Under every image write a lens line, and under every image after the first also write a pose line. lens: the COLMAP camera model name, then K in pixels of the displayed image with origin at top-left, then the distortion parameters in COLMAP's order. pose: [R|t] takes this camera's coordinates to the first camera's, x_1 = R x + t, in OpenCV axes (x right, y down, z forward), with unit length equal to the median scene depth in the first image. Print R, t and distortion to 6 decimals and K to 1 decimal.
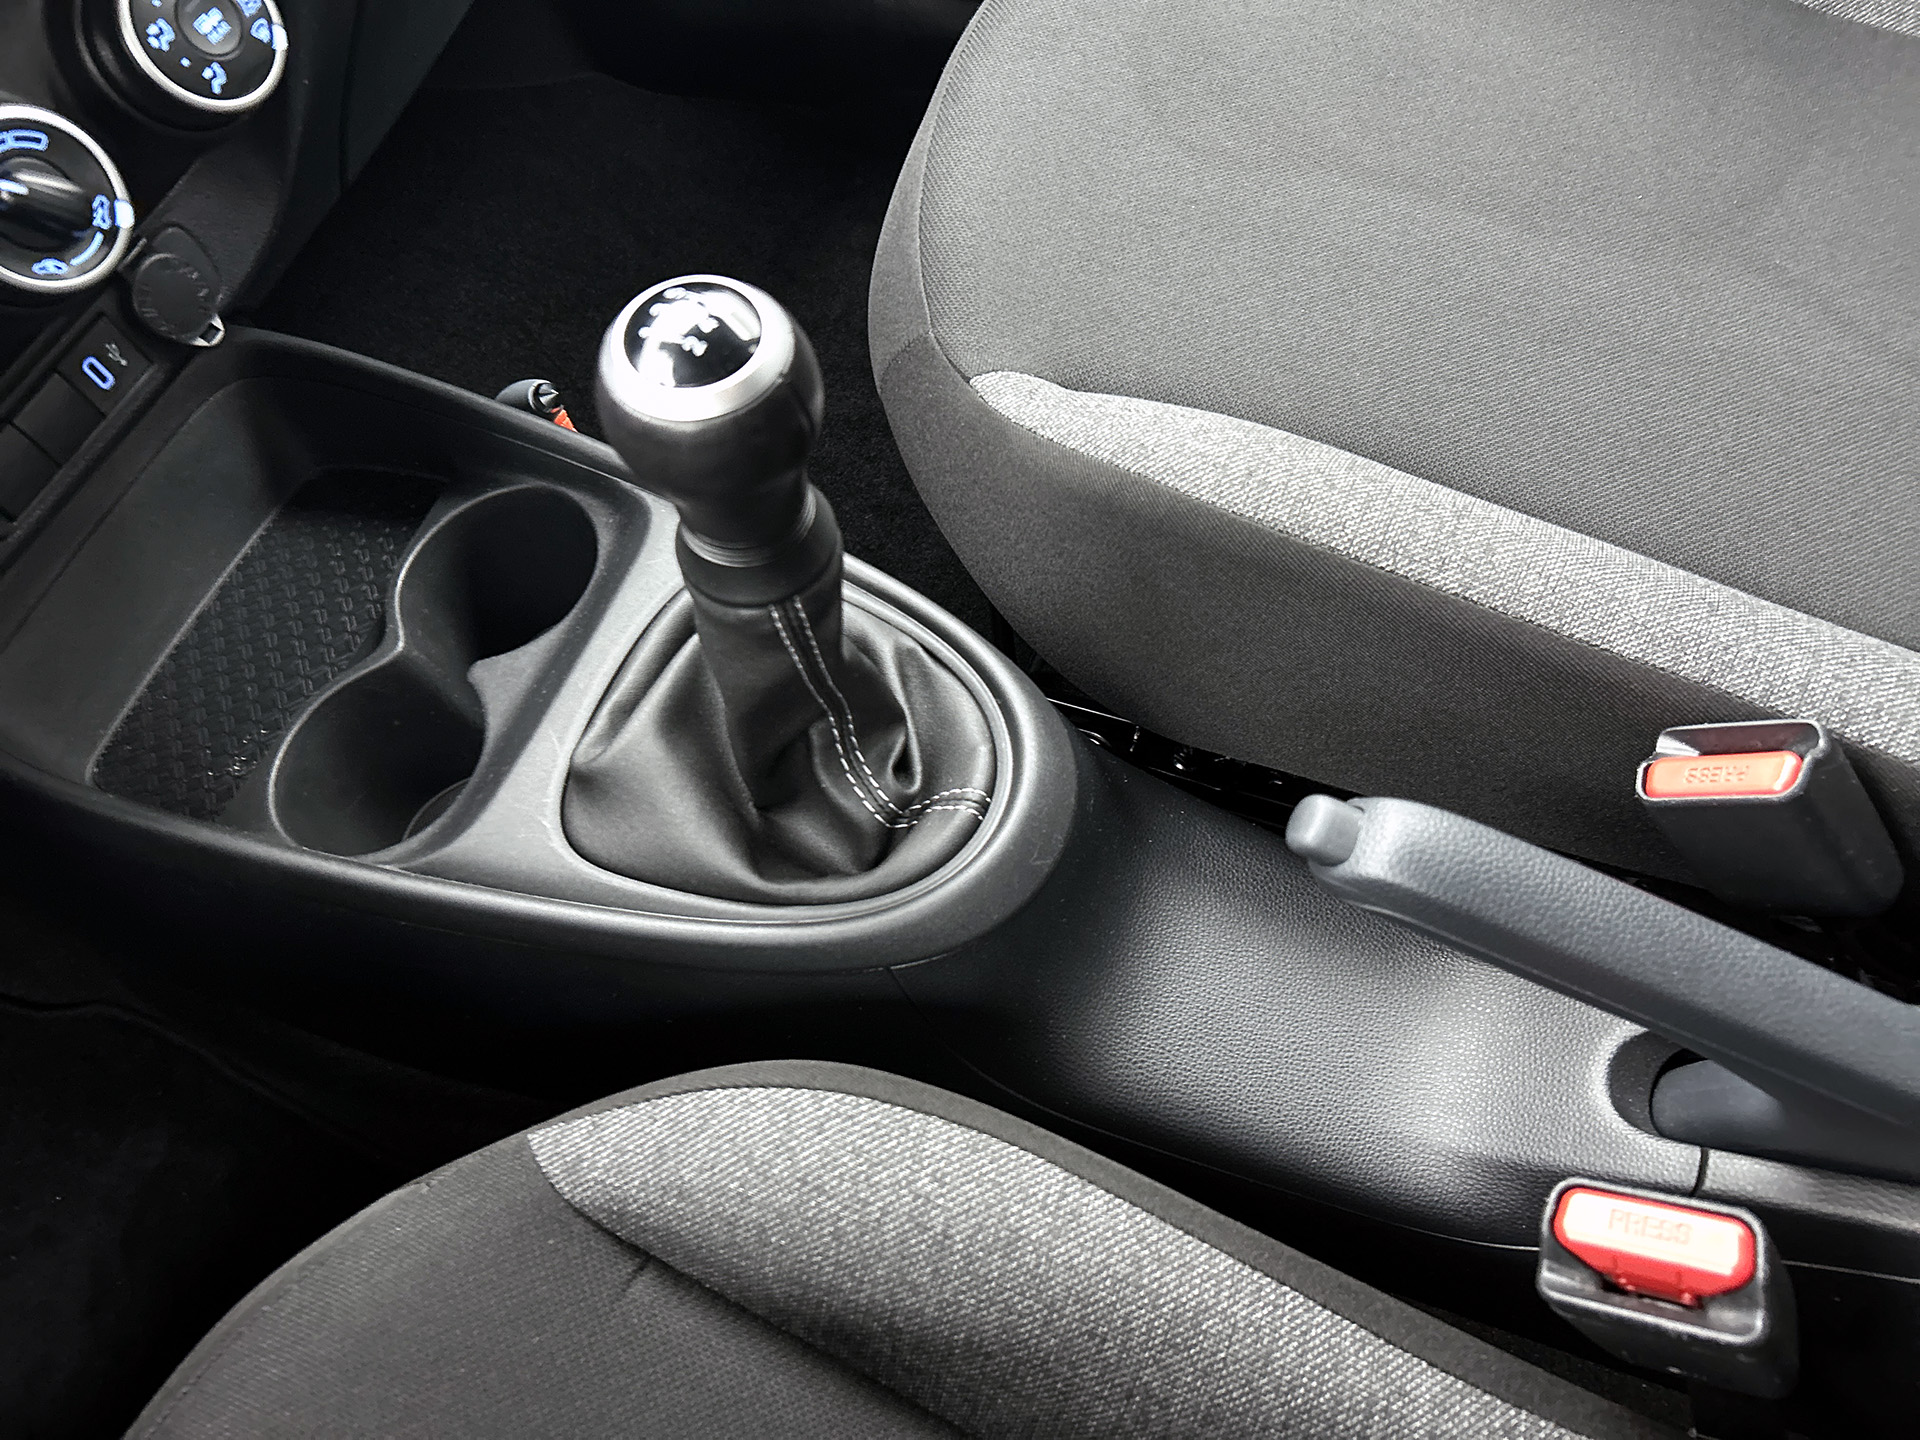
lens RADIAL K [[1430.6, 0, 960.0], [0, 1430.6, 720.0], [0, 0, 1]] dist [0.032461, -0.045388]
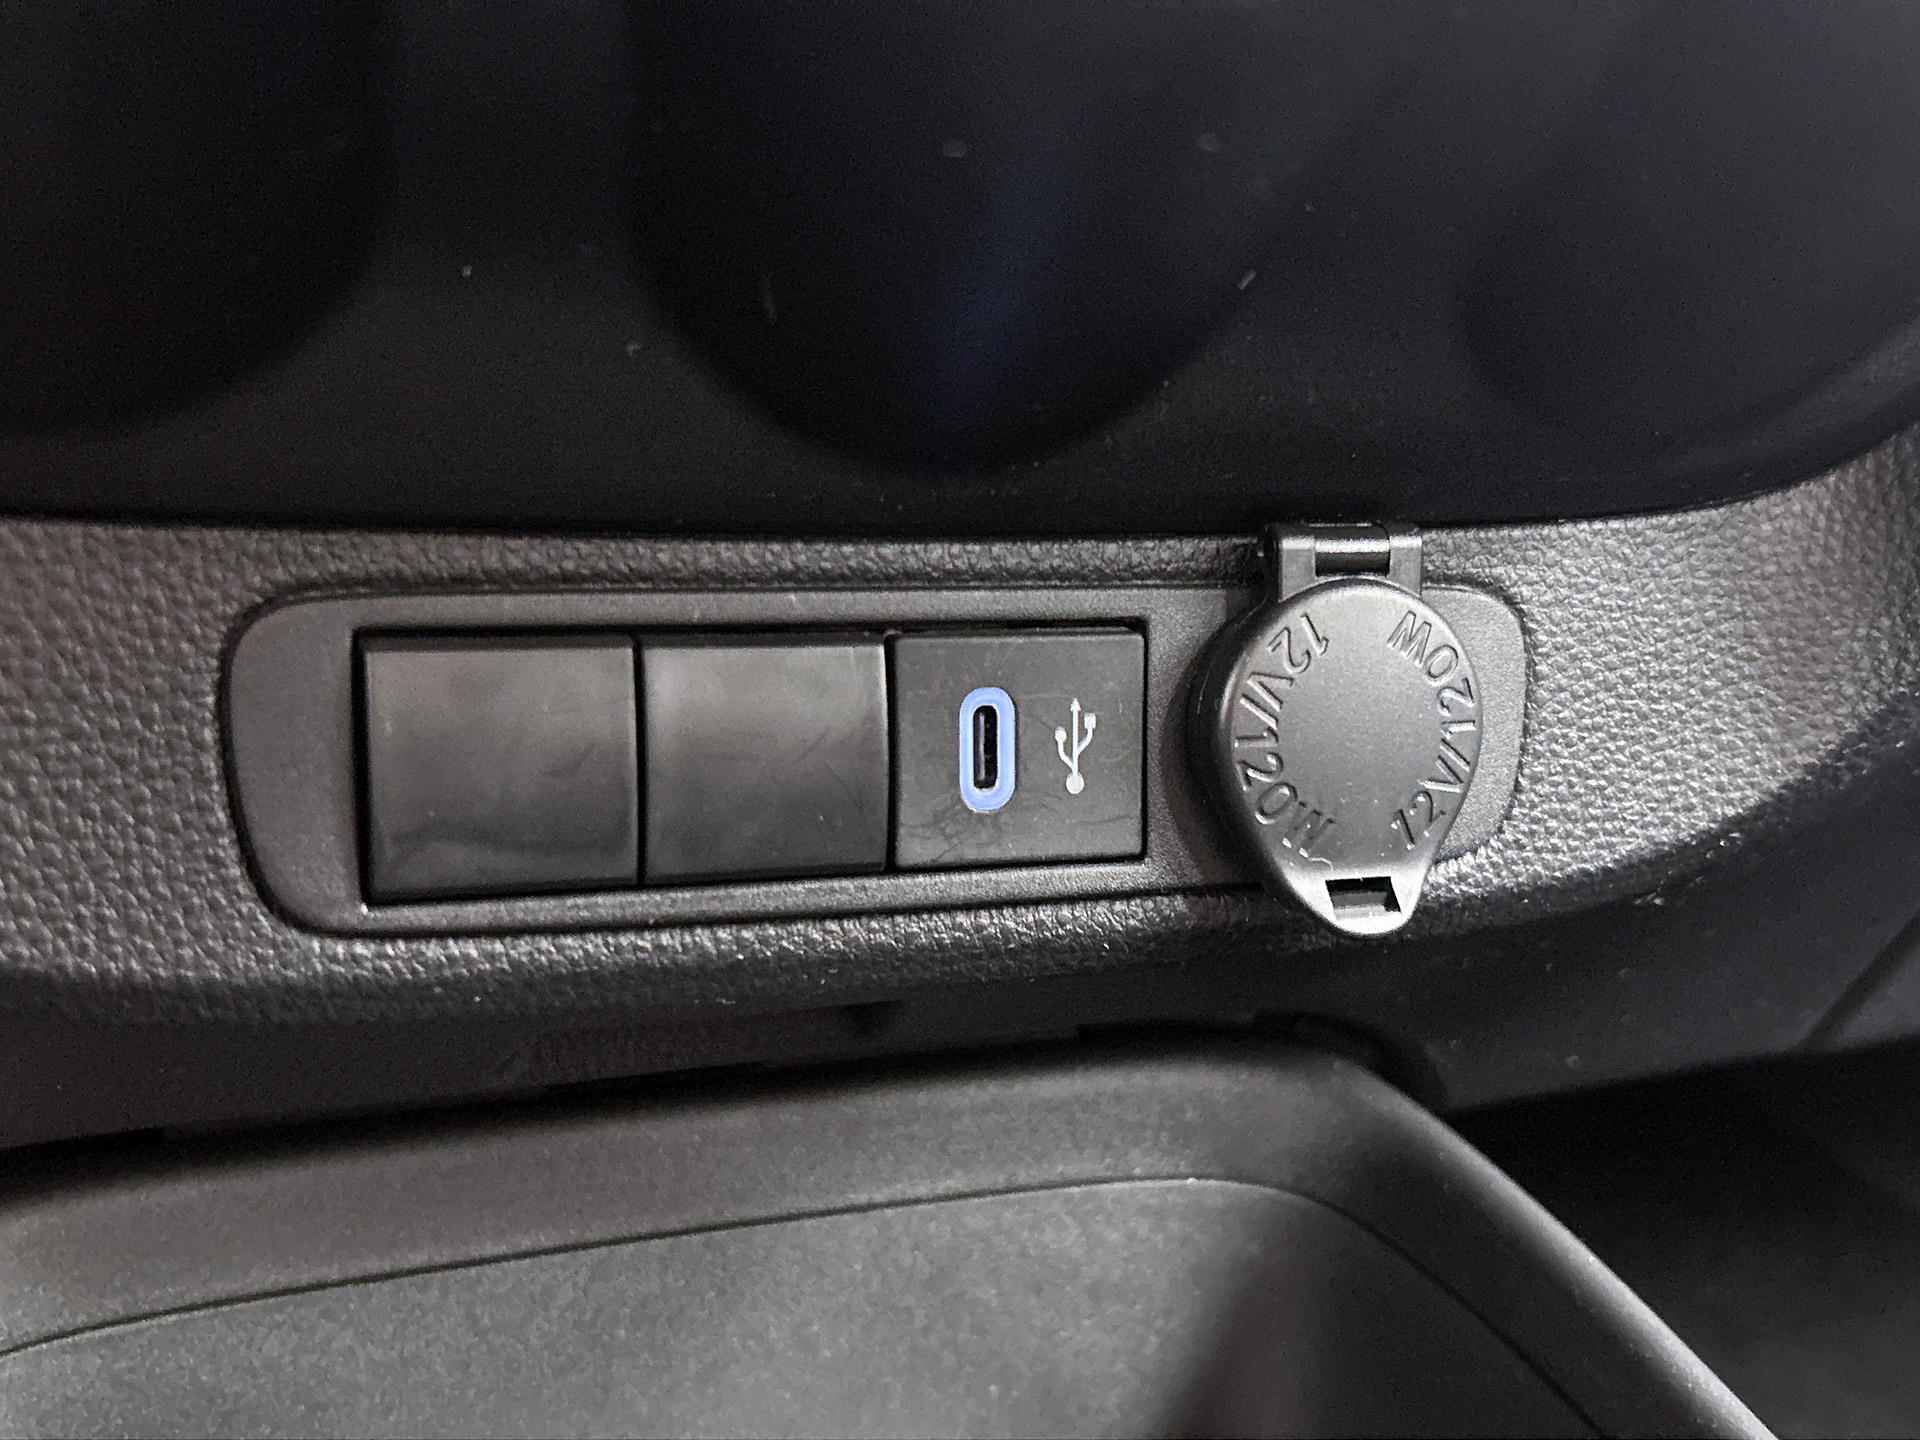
lens RADIAL K [[1879.8, 0, 960.0], [0, 1879.8, 720.0], [0, 0, 1]] dist [0.126617, -0.386763]
pose [[0.631692, 0.354752, -0.689287, -0.365018], [-0.722496, 0.591717, -0.357589, -0.112692], [0.281007, 0.723893, 0.630090, 0.798344]]
